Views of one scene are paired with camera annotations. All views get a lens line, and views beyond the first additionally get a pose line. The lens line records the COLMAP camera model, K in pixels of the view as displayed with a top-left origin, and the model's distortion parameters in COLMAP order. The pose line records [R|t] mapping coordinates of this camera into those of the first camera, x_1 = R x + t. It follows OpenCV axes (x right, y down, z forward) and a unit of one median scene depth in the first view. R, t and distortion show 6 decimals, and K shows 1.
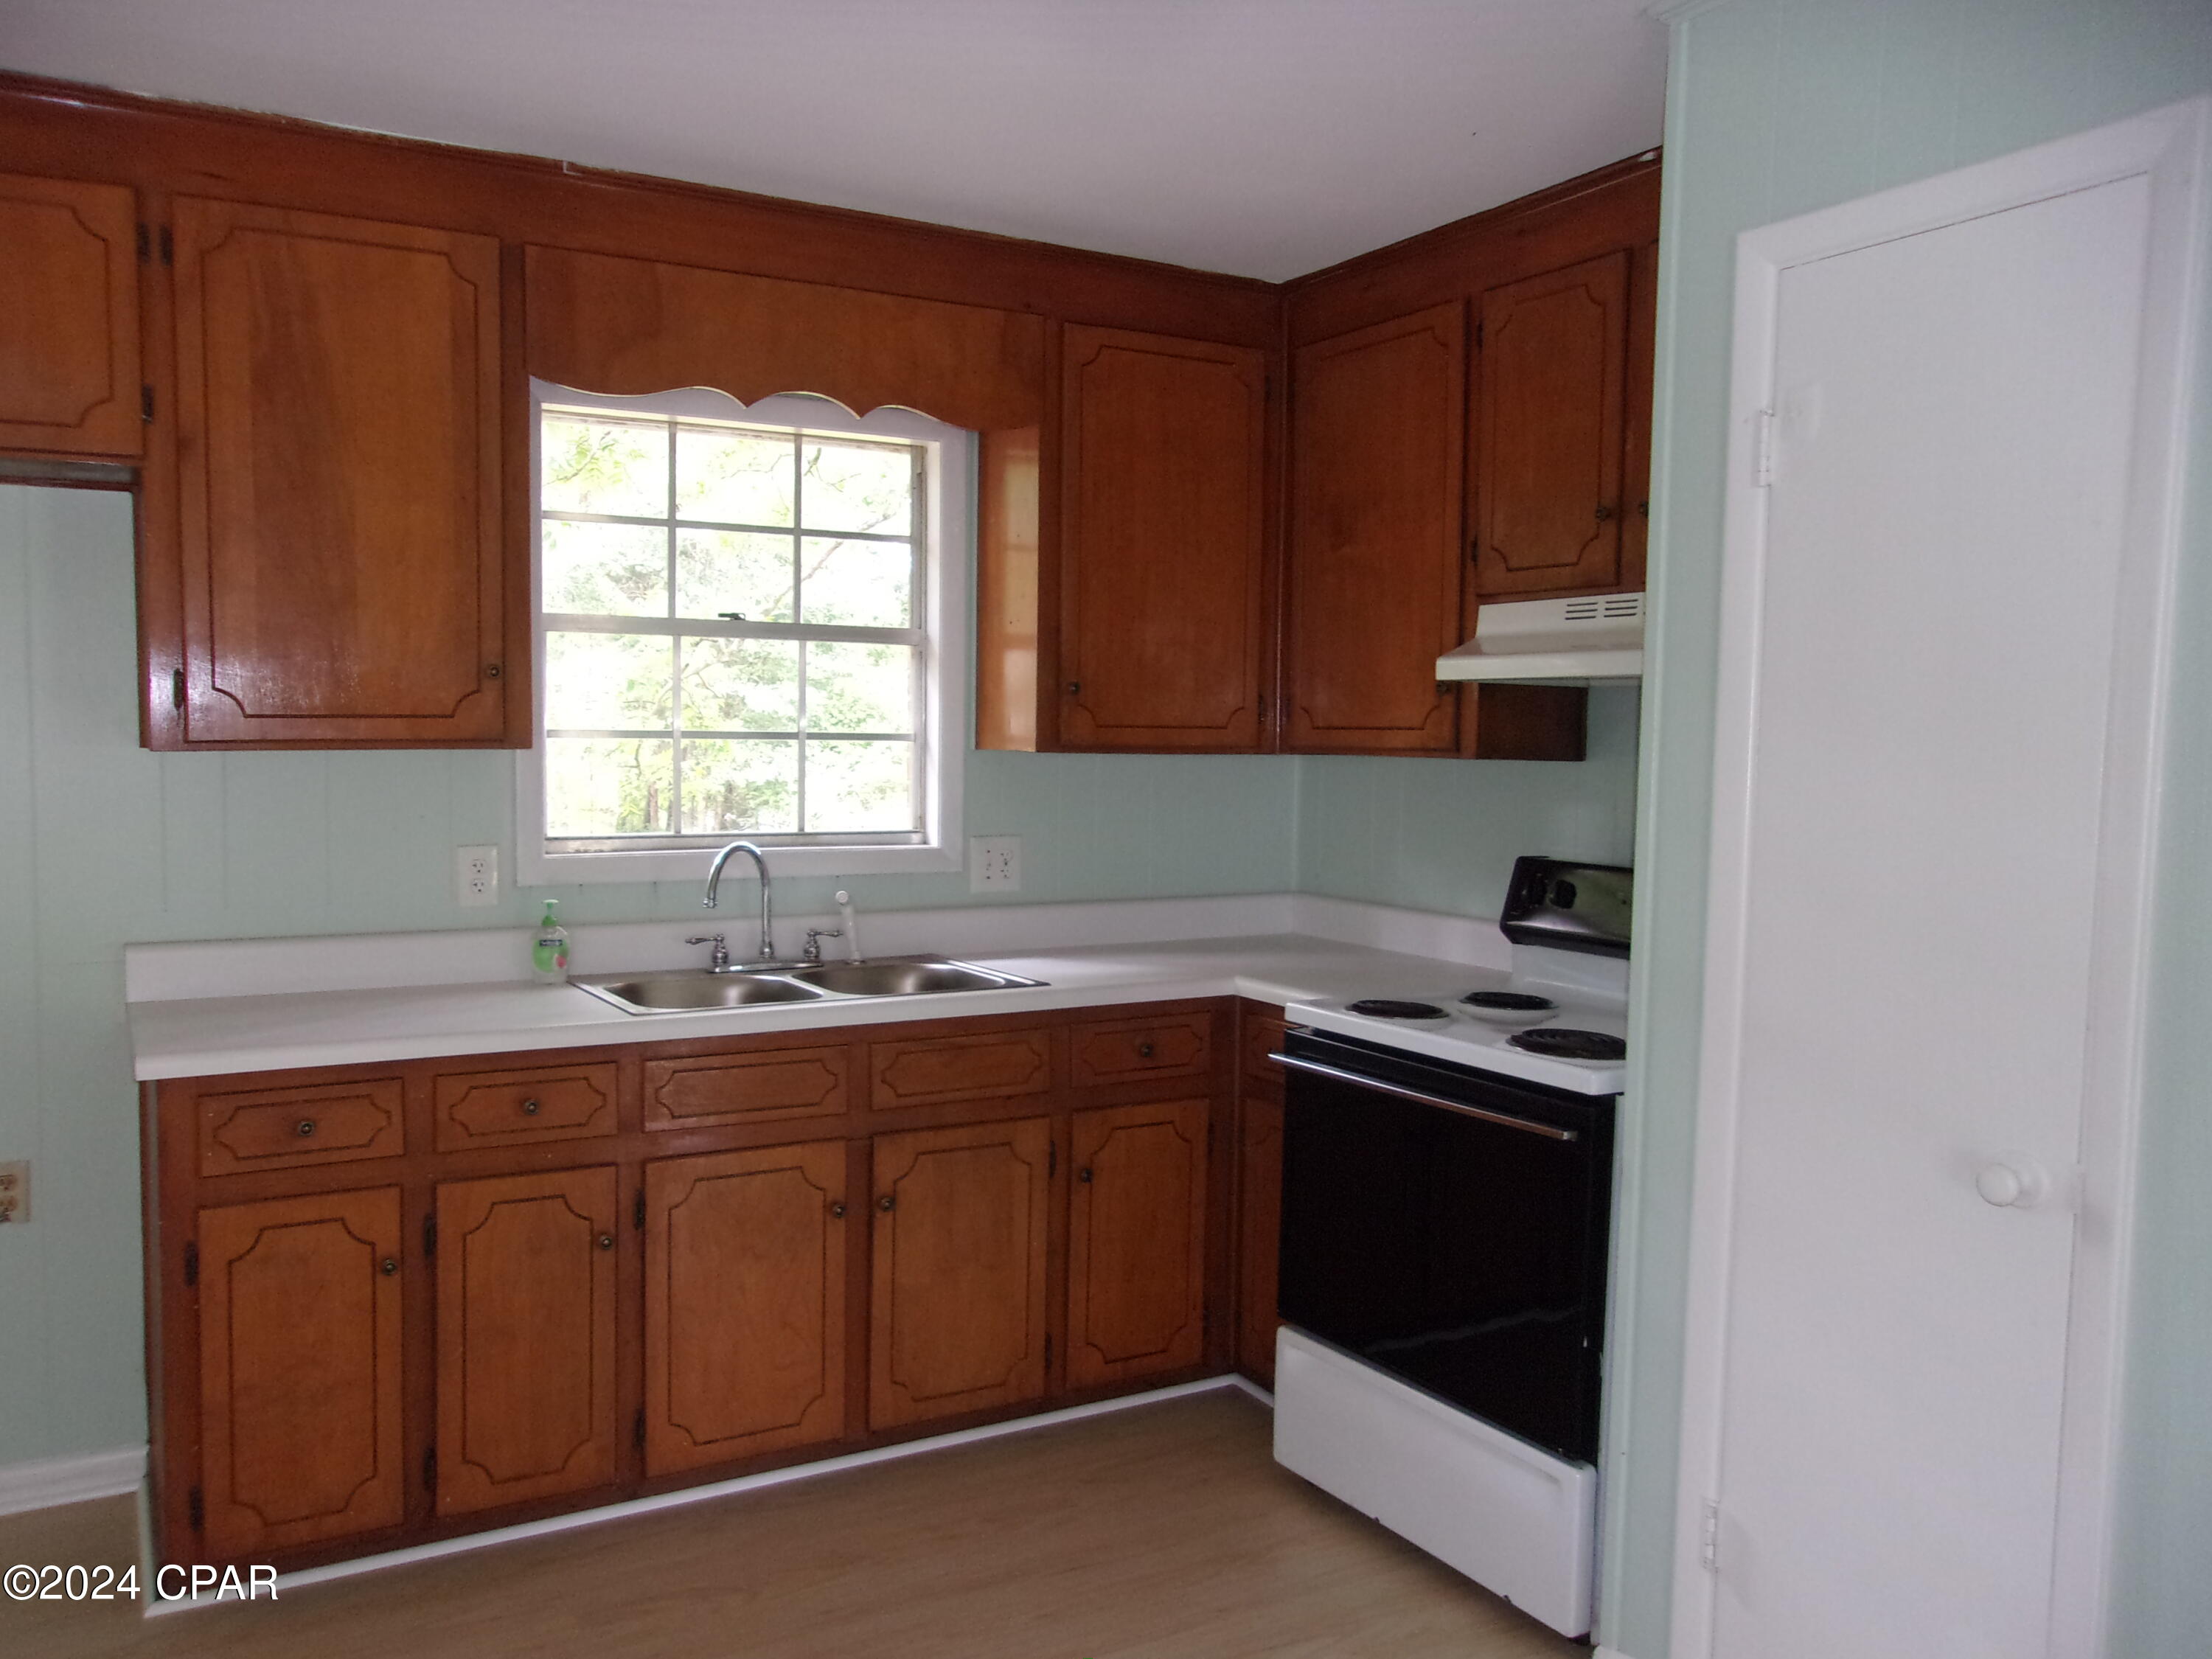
lens RADIAL K [[1747.2, 0, 1057.7], [0, 1747.2, 821.3], [0, 0, 1]] dist [-0.030059, 0.082946]
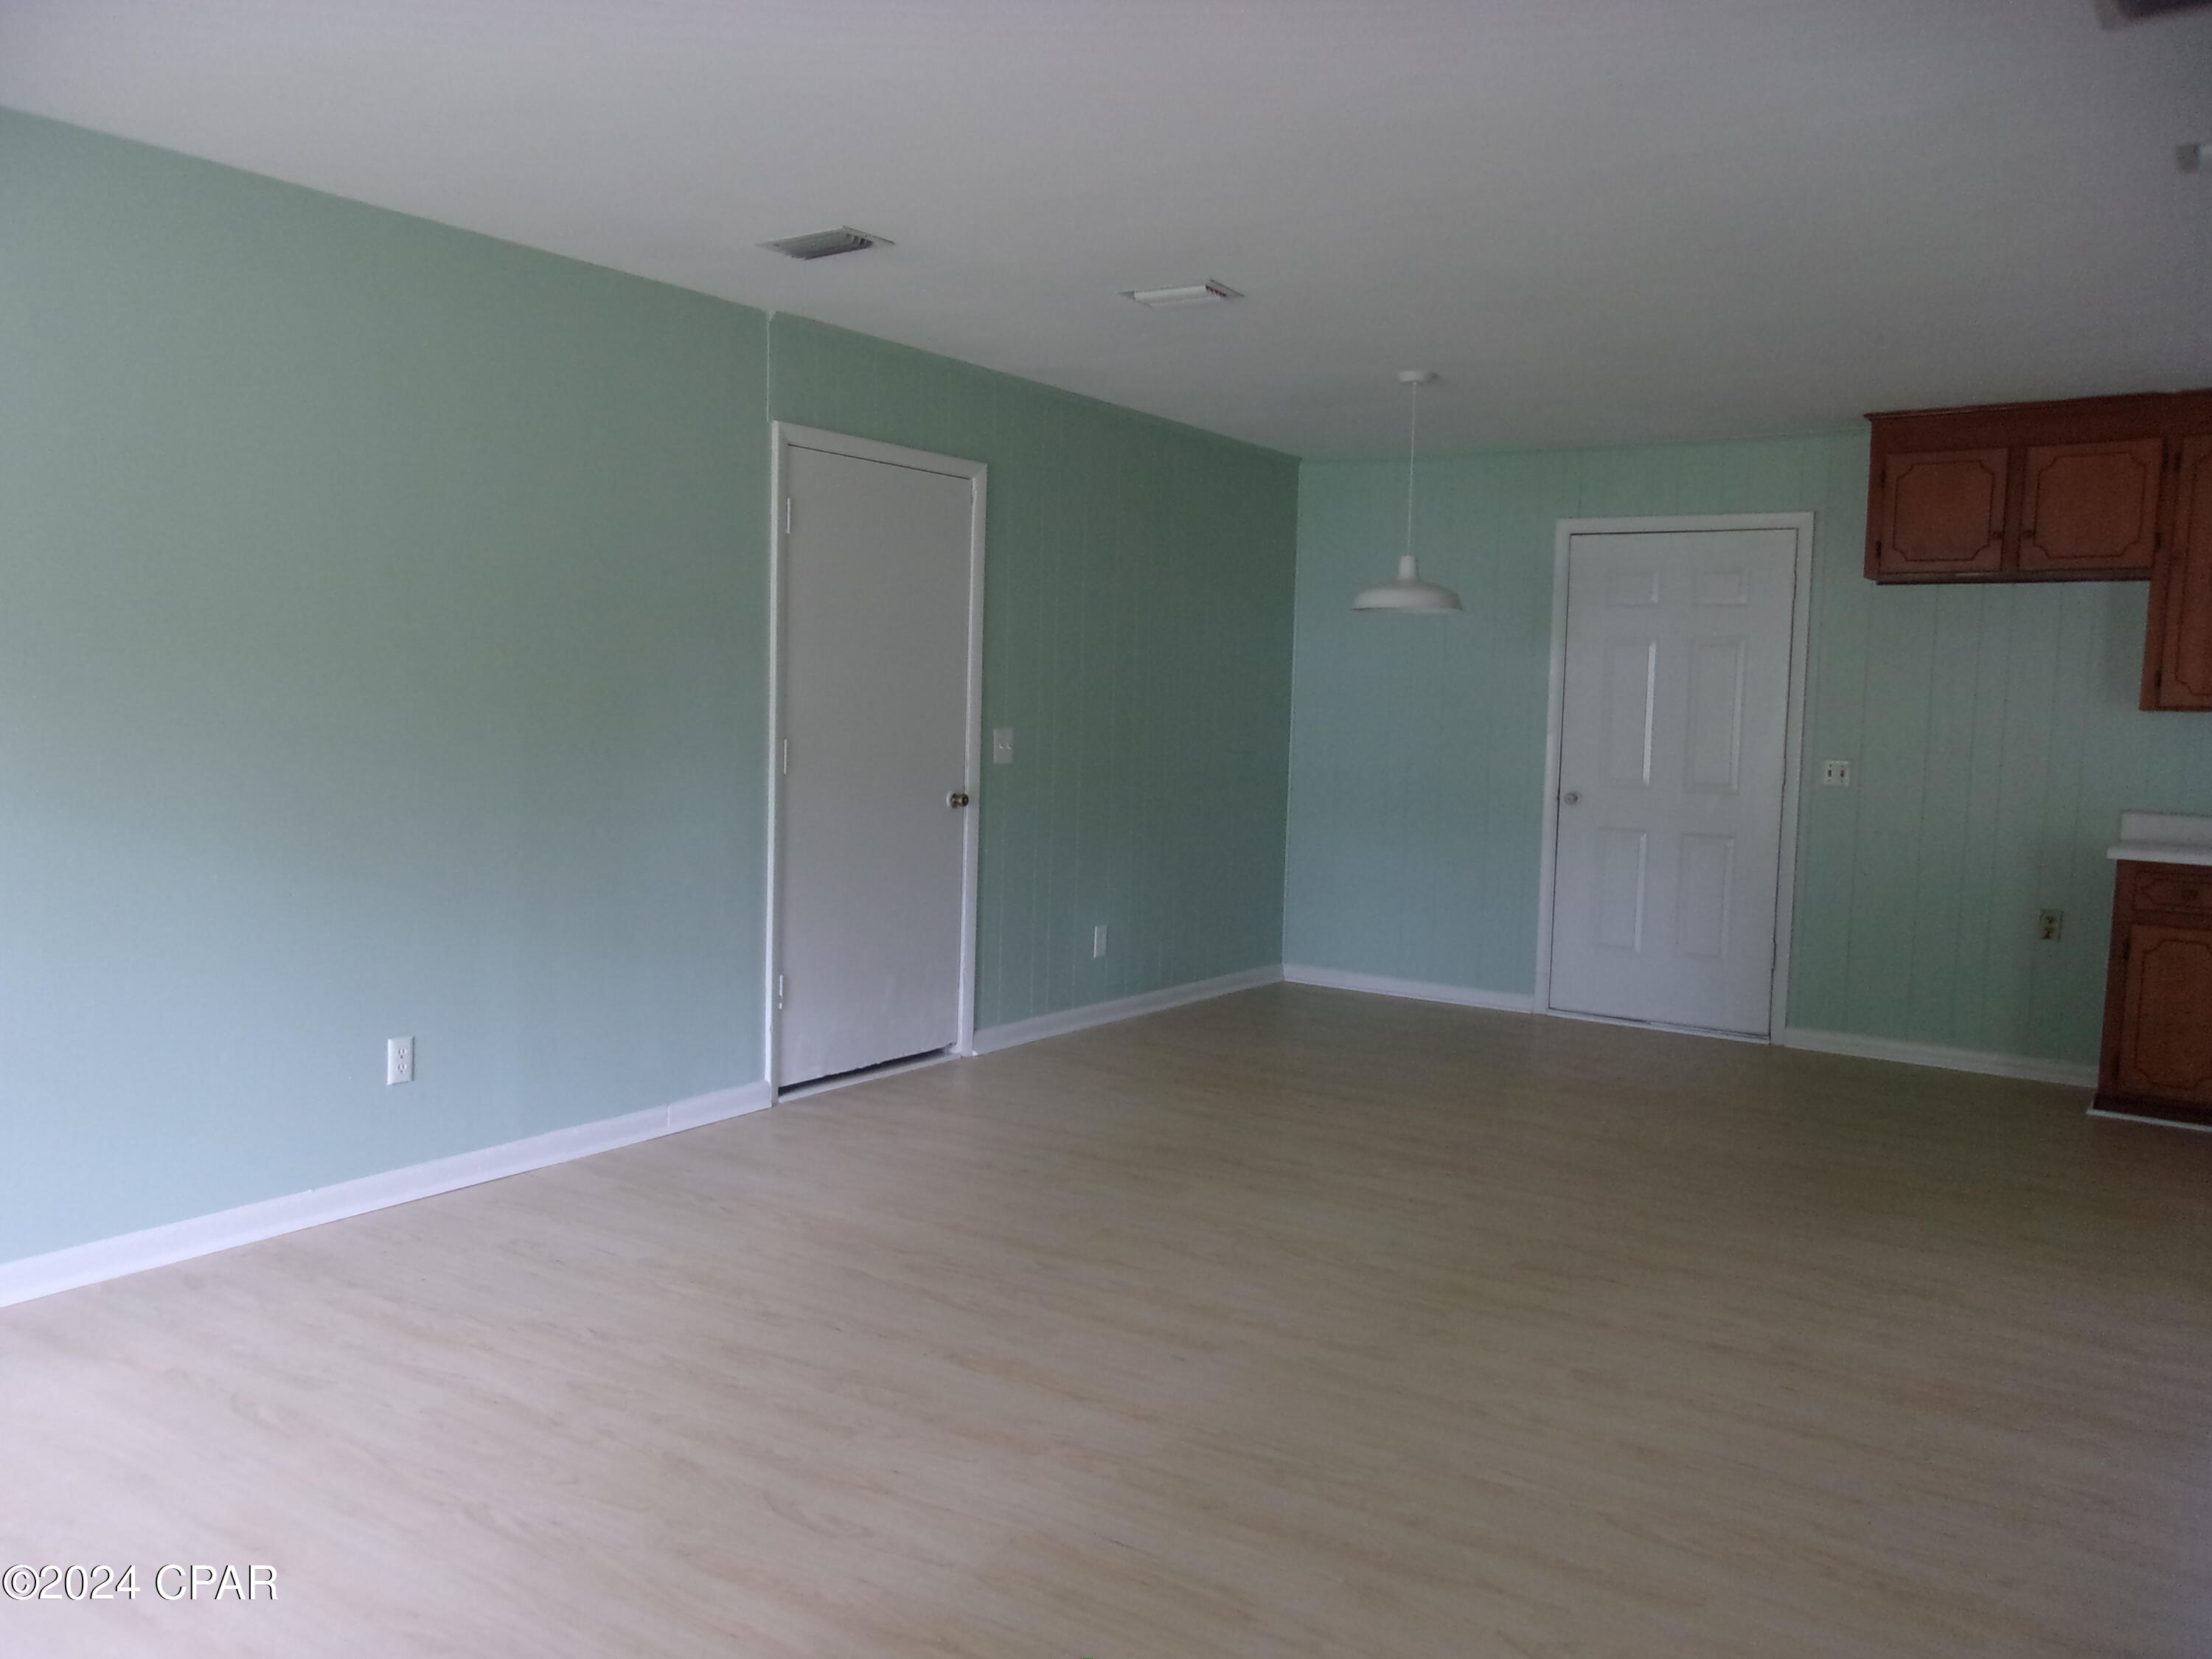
lens RADIAL K [[1747.2, 0, 1076.9], [0, 1747.2, 818.2], [0, 0, 1]] dist [-0.030059, 0.082946]
pose [[0.454538, 0.067761, -0.888146, 0.677415], [-0.087386, 0.995684, 0.031243, 0.118075], [0.886430, 0.063411, 0.458498, -0.944626]]
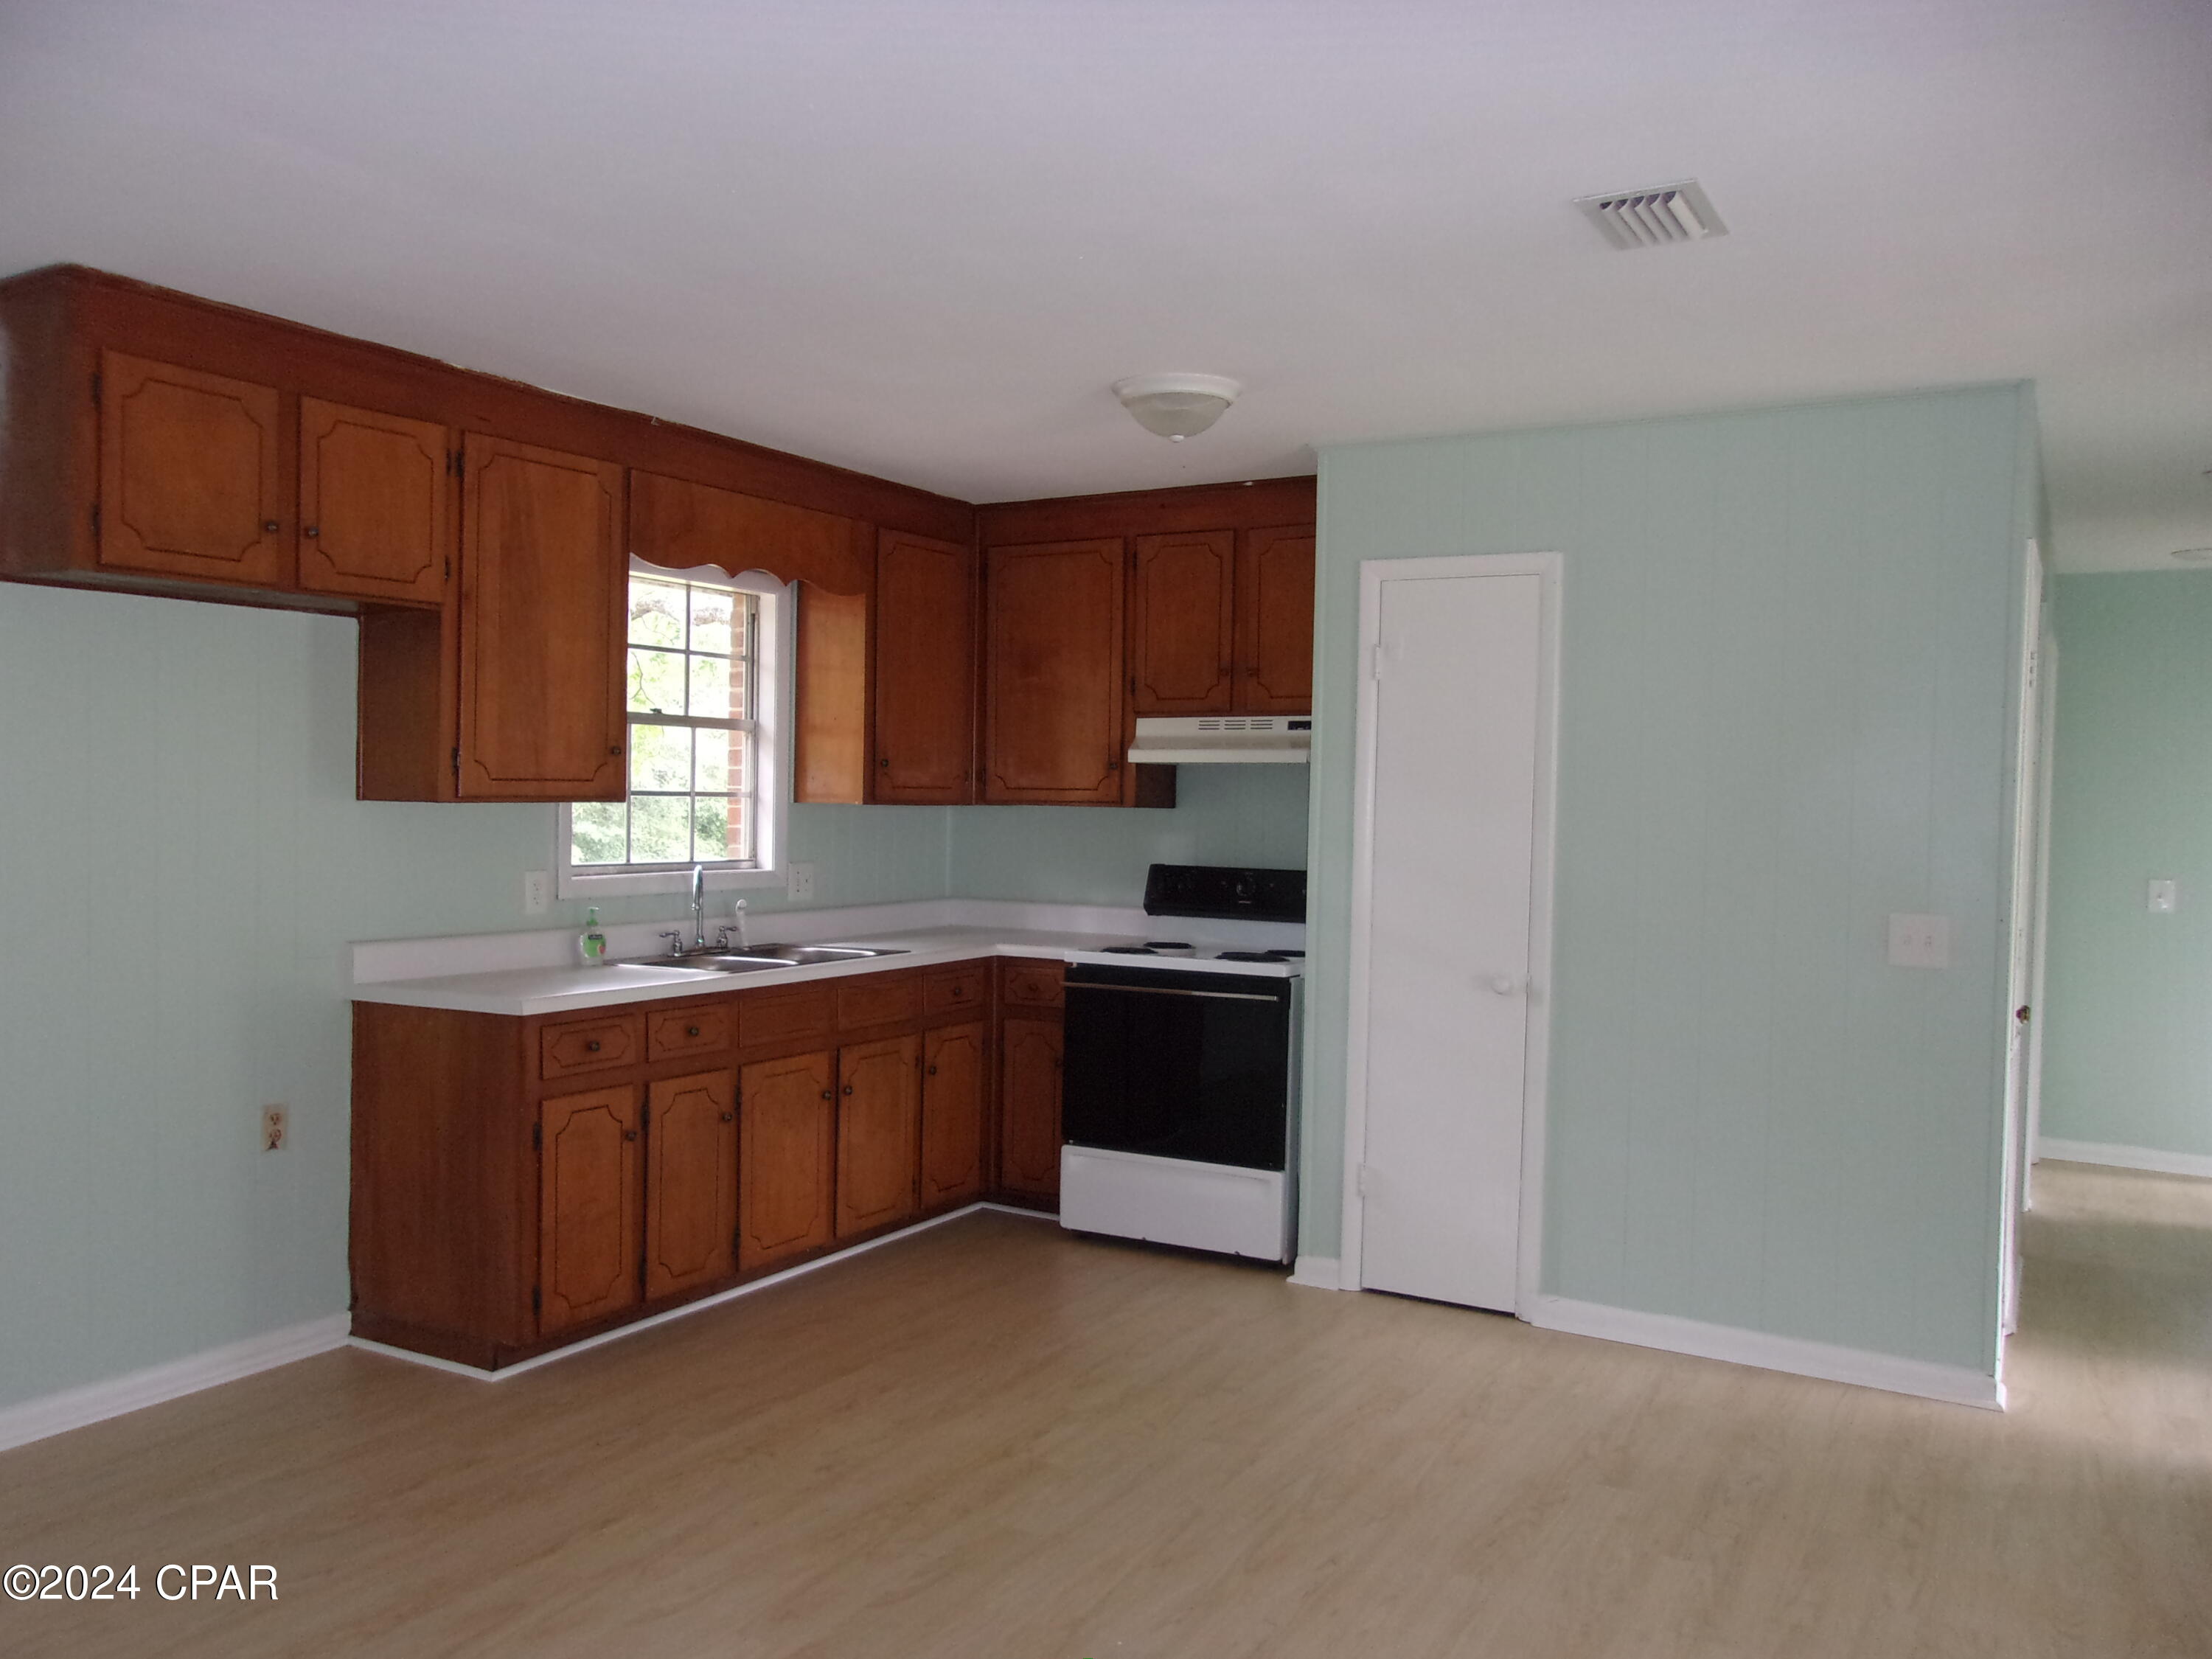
lens RADIAL K [[1747.2, 0, 1075.7], [0, 1747.2, 819.5], [0, 0, 1]] dist [-0.030059, 0.082946]
pose [[0.863645, -0.005391, 0.504072, -0.721243], [0.022908, 0.999329, -0.028562, 0.024675], [-0.503580, 0.036215, 0.863189, -0.478168]]
